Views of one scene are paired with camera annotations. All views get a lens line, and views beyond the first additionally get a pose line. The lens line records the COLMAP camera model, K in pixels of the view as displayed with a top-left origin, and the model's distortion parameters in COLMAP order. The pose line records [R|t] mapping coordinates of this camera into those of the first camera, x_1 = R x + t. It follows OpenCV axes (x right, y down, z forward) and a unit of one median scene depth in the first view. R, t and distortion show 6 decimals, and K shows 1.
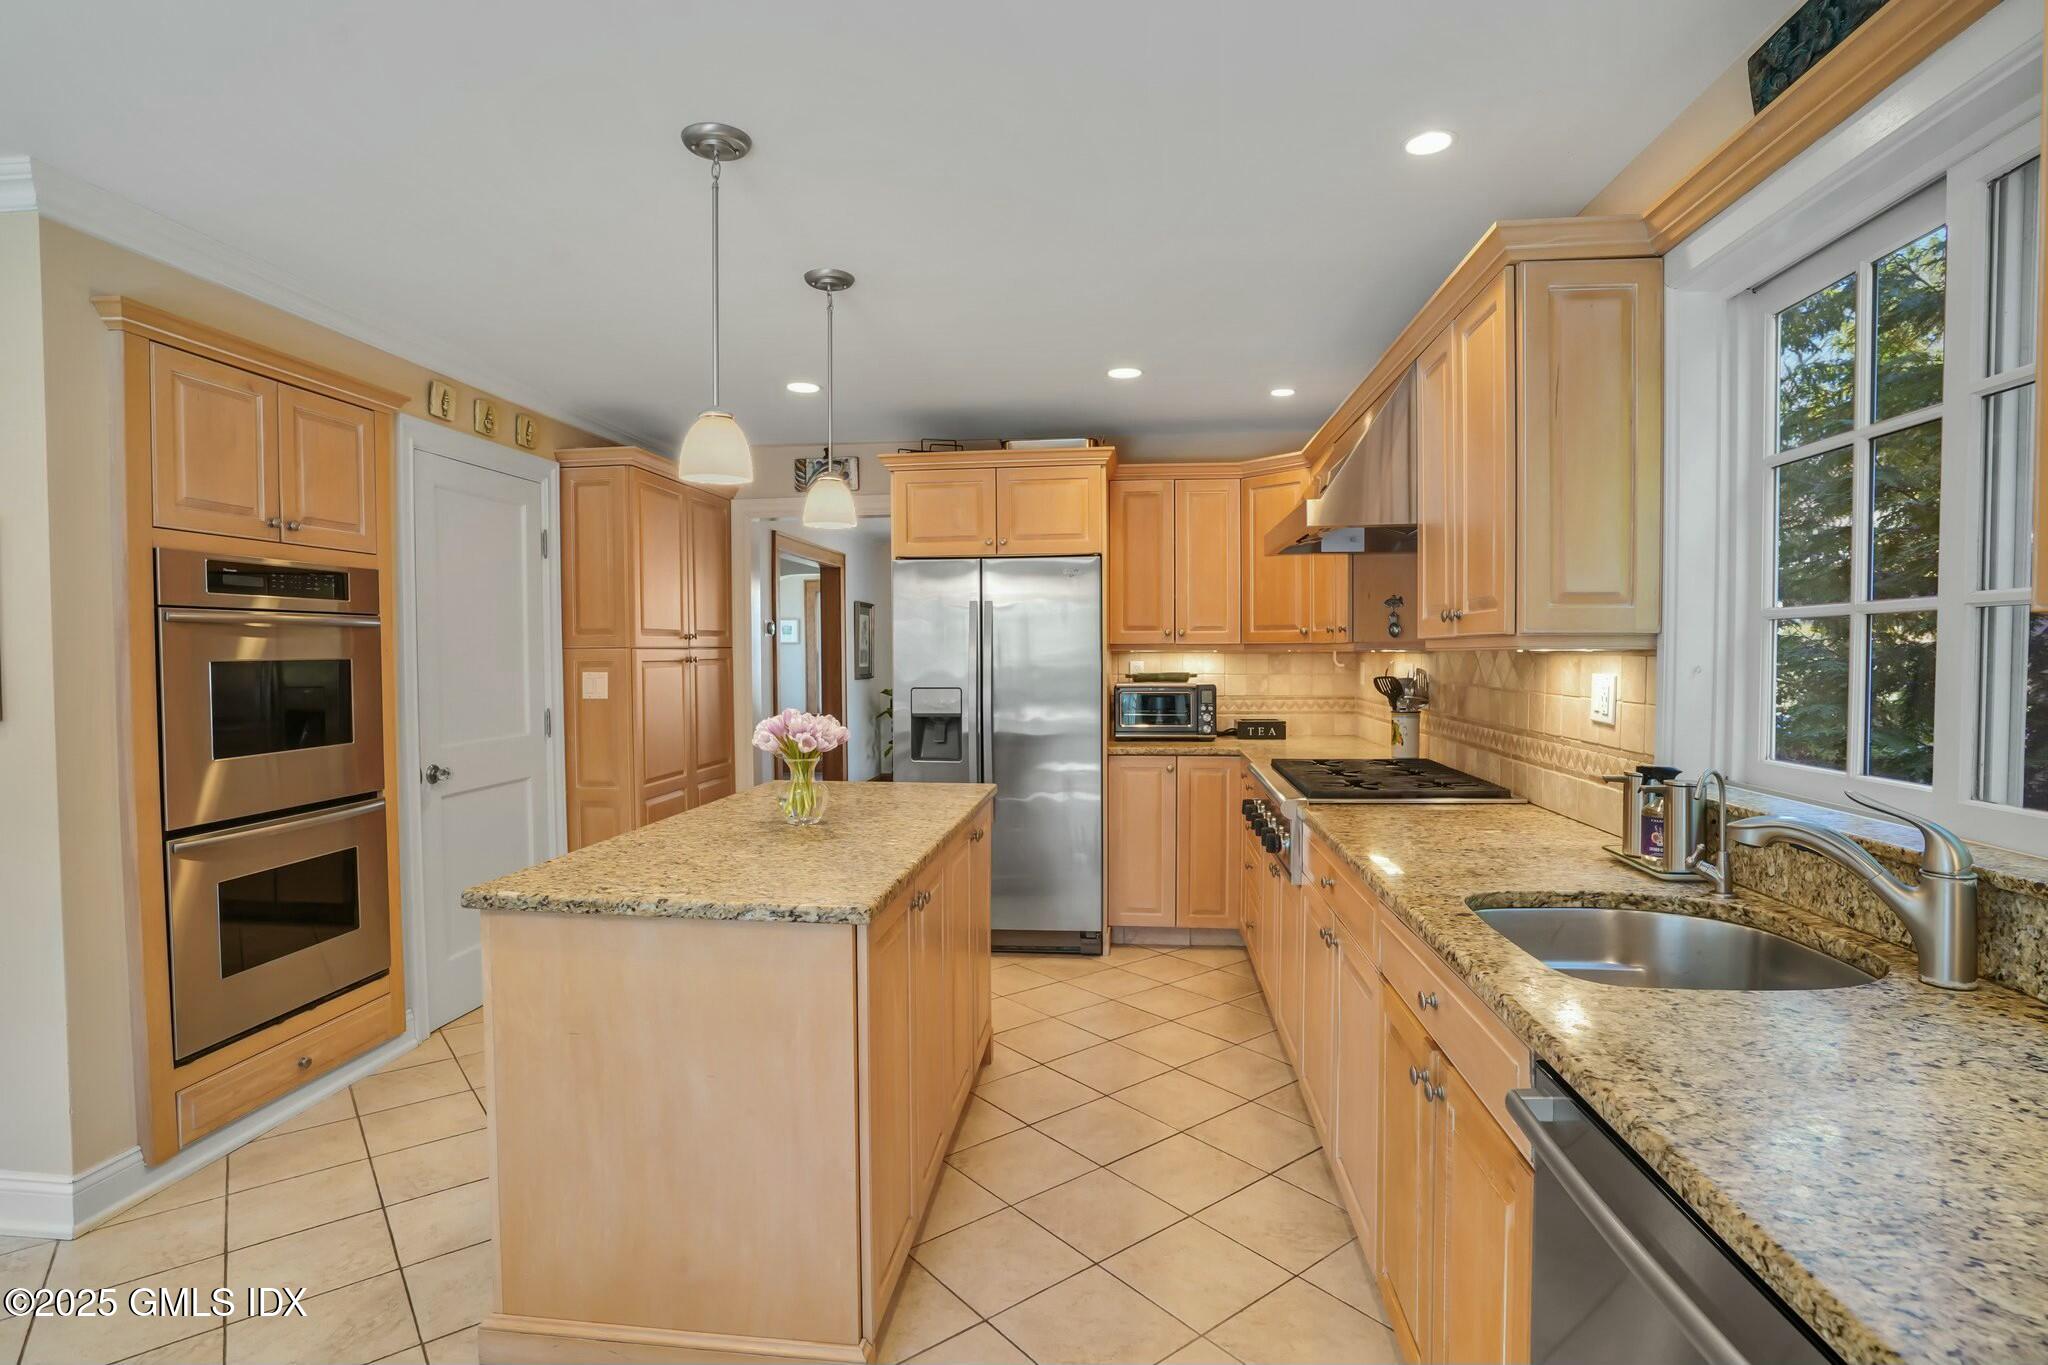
lens RADIAL K [[1030.7, 0, 1031.8], [0, 1030.7, 689.1], [0, 0, 1]] dist [-0.047620, 0.004607]
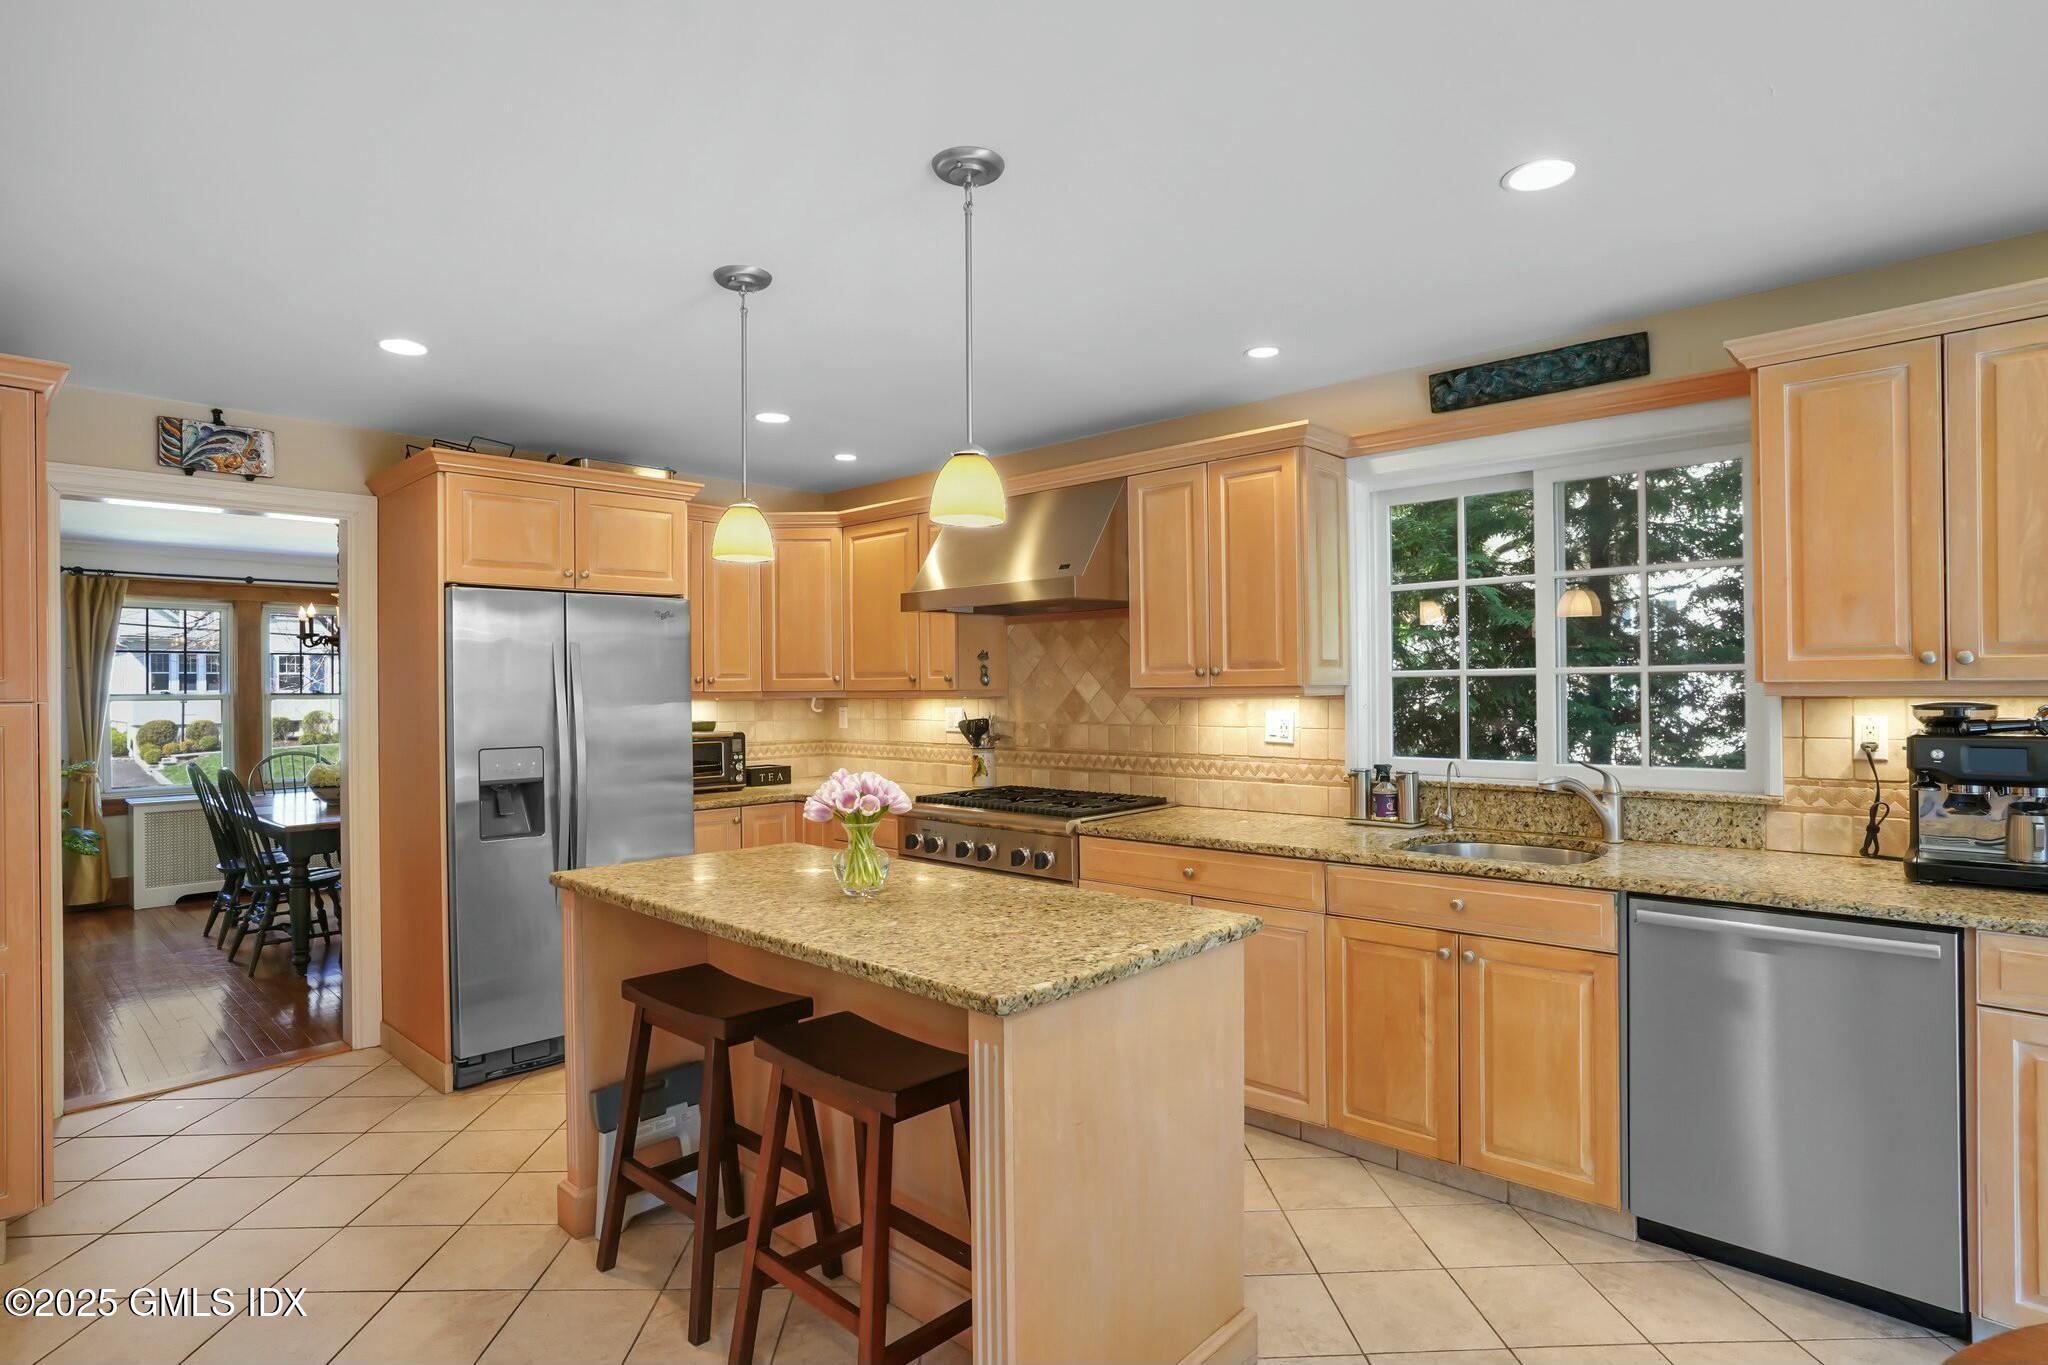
lens RADIAL K [[1030.7, 0, 1044.4], [0, 1030.7, 679.0], [0, 0, 1]] dist [-0.047620, 0.004607]
pose [[0.590239, 0.008715, 0.807182, -0.488342], [0.035320, 0.998705, -0.036609, -0.010209], [-0.806456, 0.050118, 0.589167, 0.190539]]
